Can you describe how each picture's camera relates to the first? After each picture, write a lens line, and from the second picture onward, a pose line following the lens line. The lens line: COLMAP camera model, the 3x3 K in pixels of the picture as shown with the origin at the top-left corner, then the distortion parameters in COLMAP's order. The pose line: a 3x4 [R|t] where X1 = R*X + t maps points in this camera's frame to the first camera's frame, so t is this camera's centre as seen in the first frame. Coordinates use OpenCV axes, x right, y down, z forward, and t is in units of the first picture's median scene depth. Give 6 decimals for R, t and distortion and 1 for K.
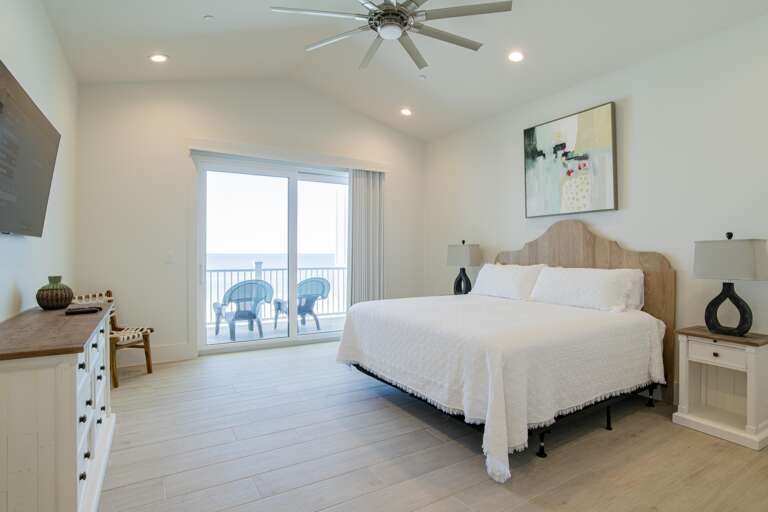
lens RADIAL K [[412.1, 0, 380.1], [0, 412.1, 256.8], [0, 0, 1]] dist [0.044296, 0.001794]
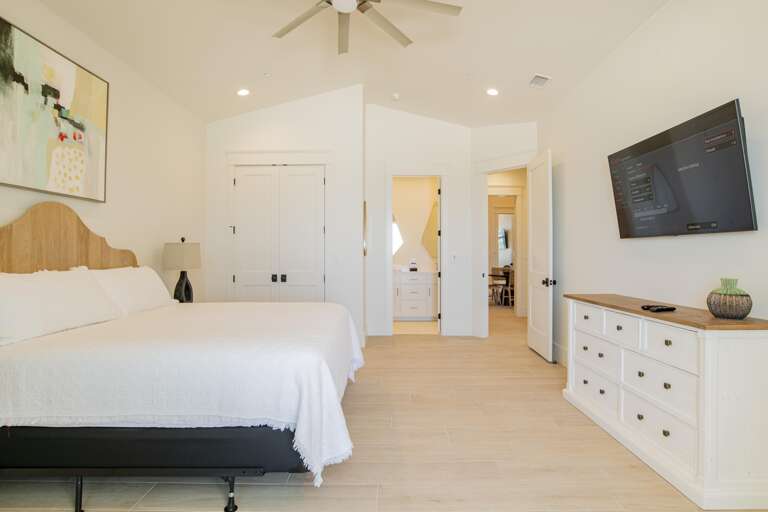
lens RADIAL K [[412.1, 0, 388.7], [0, 412.1, 257.2], [0, 0, 1]] dist [0.044296, 0.001794]
pose [[-0.864913, -0.013631, 0.501736, -0.394964], [-0.005005, 0.999816, 0.018536, -0.013305], [-0.501897, 0.013521, -0.864822, 1.361593]]
